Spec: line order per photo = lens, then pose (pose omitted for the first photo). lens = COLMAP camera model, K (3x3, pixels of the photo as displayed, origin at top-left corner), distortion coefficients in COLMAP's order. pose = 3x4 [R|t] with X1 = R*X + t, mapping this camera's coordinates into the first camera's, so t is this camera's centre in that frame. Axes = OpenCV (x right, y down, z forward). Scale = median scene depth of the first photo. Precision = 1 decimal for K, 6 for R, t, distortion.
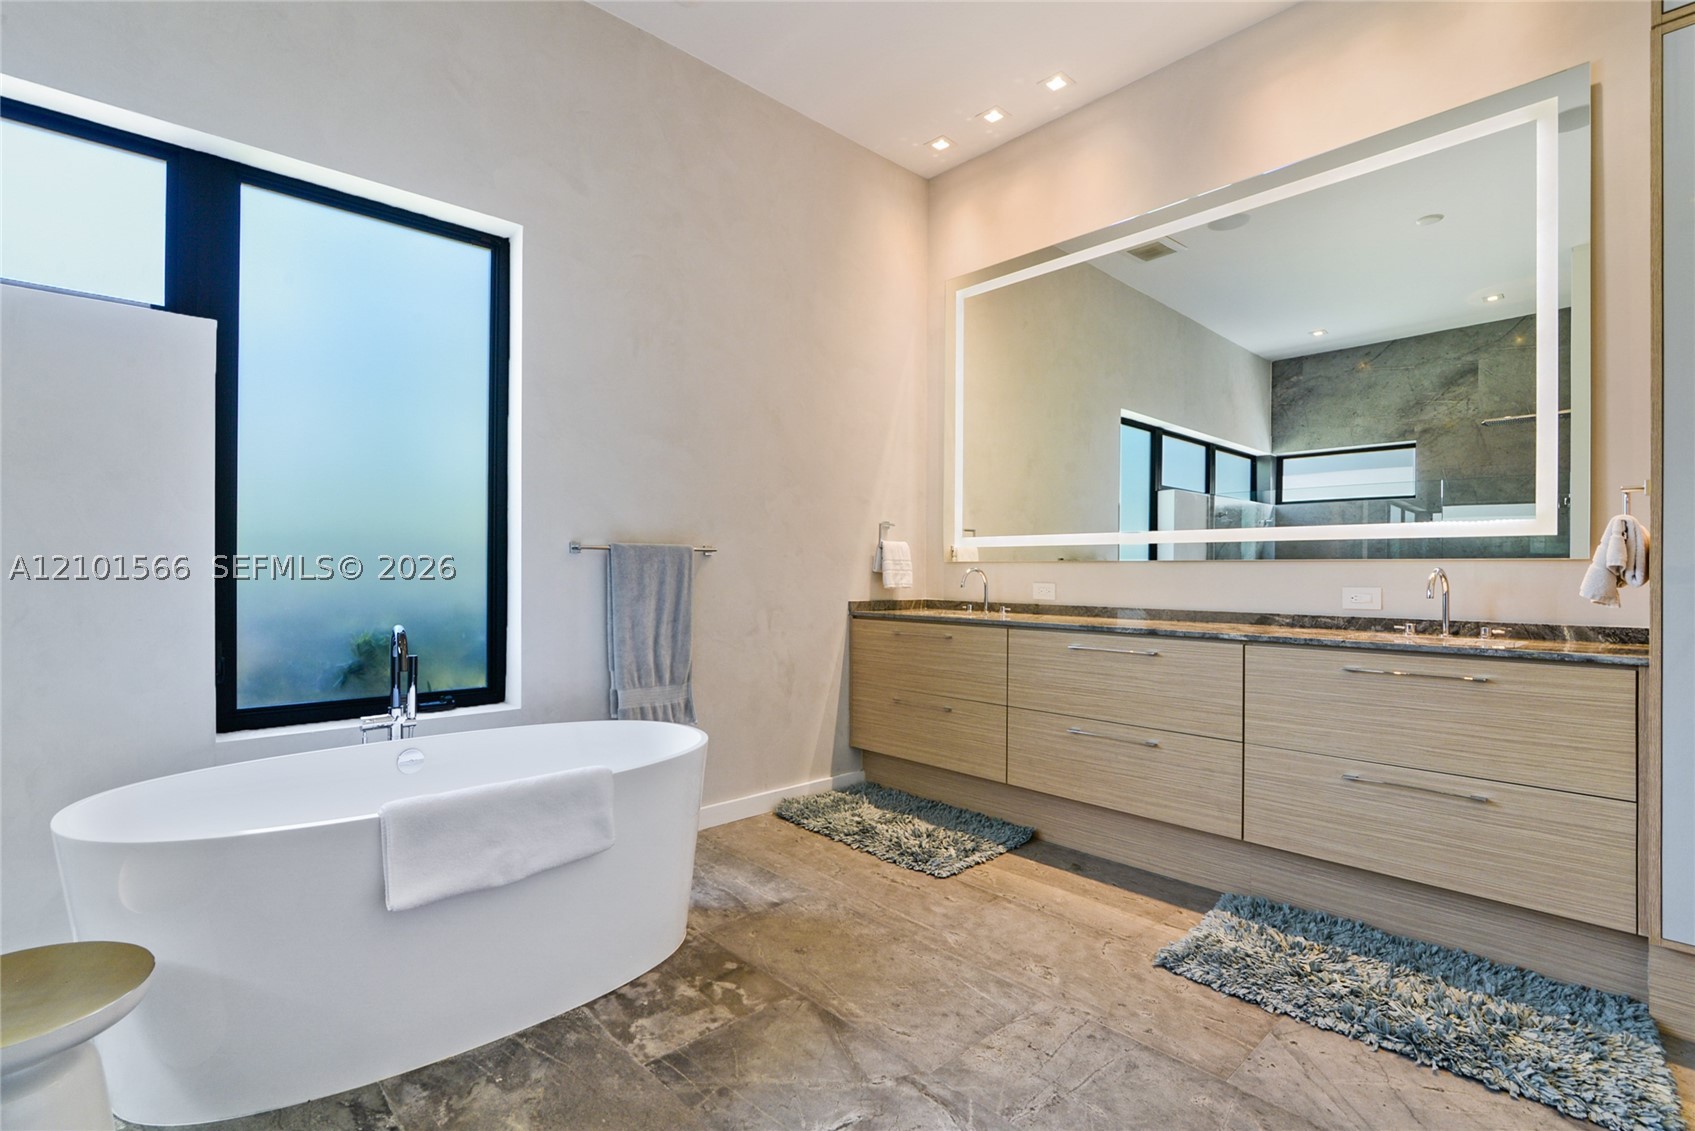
lens RADIAL K [[786.3, 0, 841.3], [0, 786.3, 566.5], [0, 0, 1]] dist [-0.009148, 0.000419]
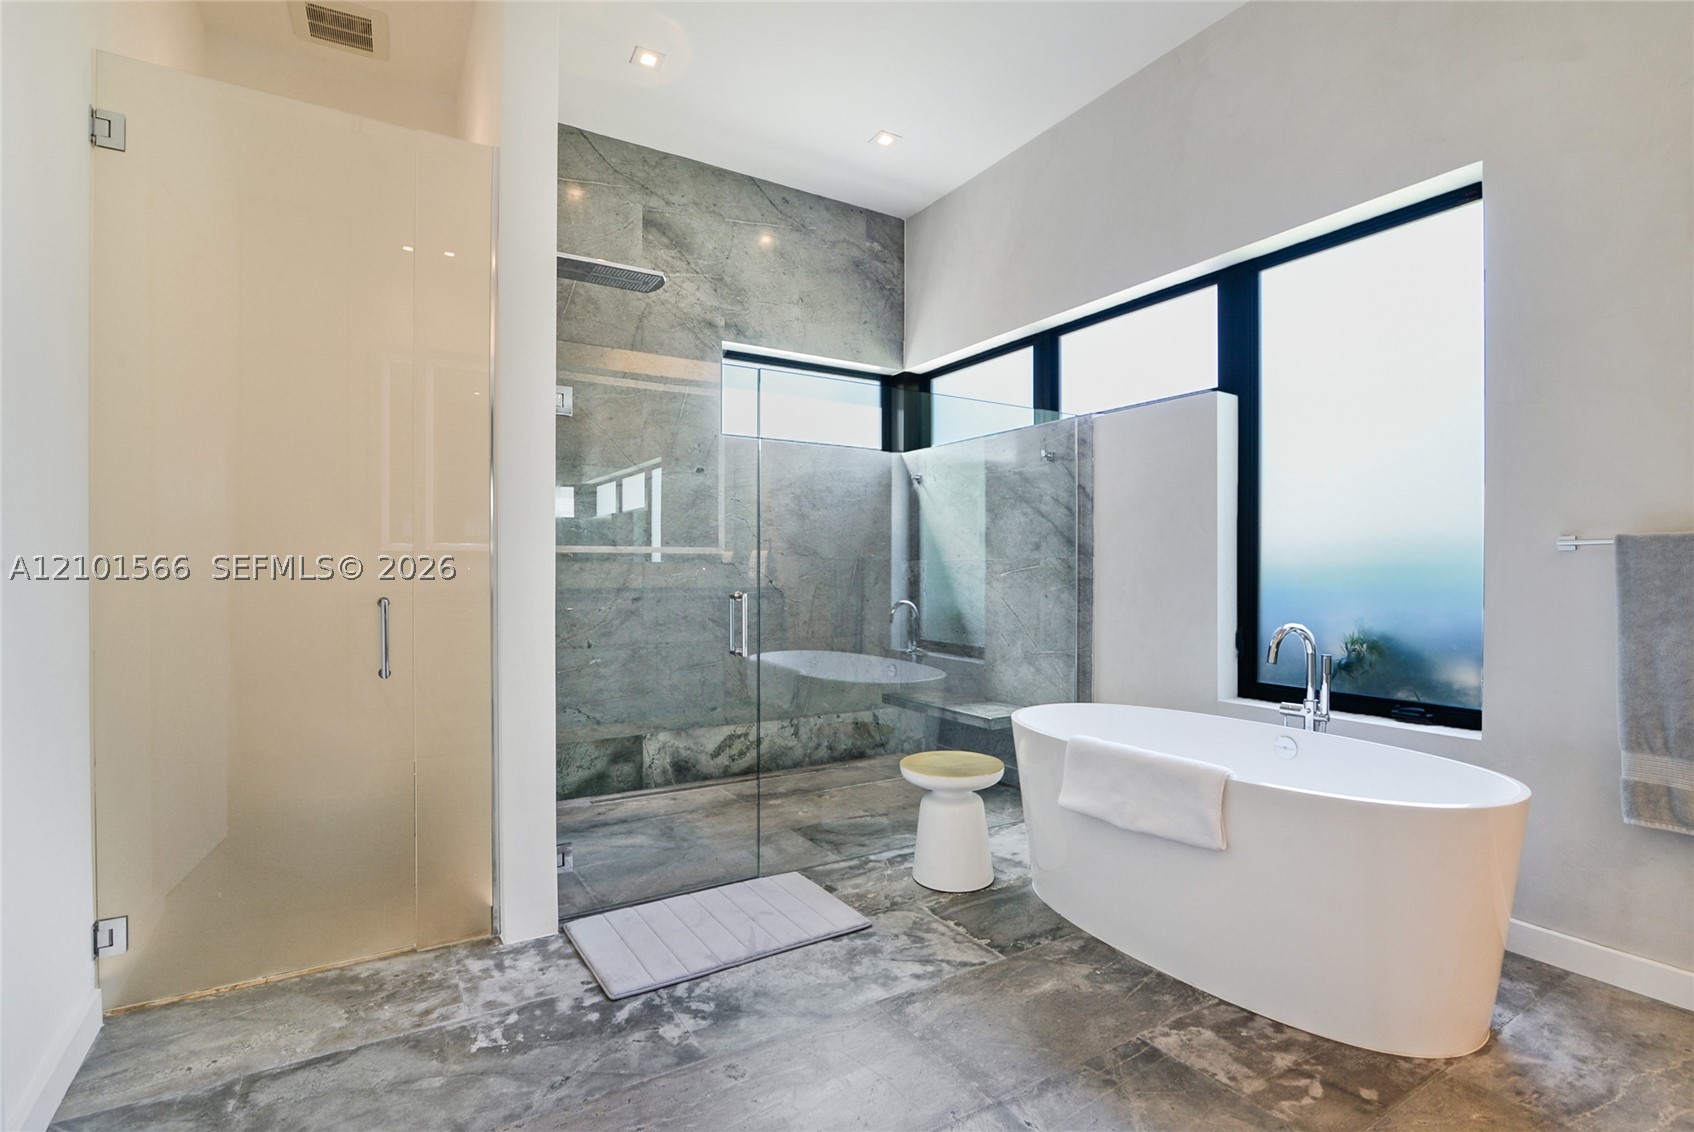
lens RADIAL K [[785.9, 0, 839.5], [0, 785.9, 574.9], [0, 0, 1]] dist [-0.009148, 0.000419]
pose [[-0.194124, -0.002454, -0.980974, 0.742919], [0.005758, 0.999977, -0.003641, 0.007807], [0.980960, -0.006355, -0.194106, 0.690665]]
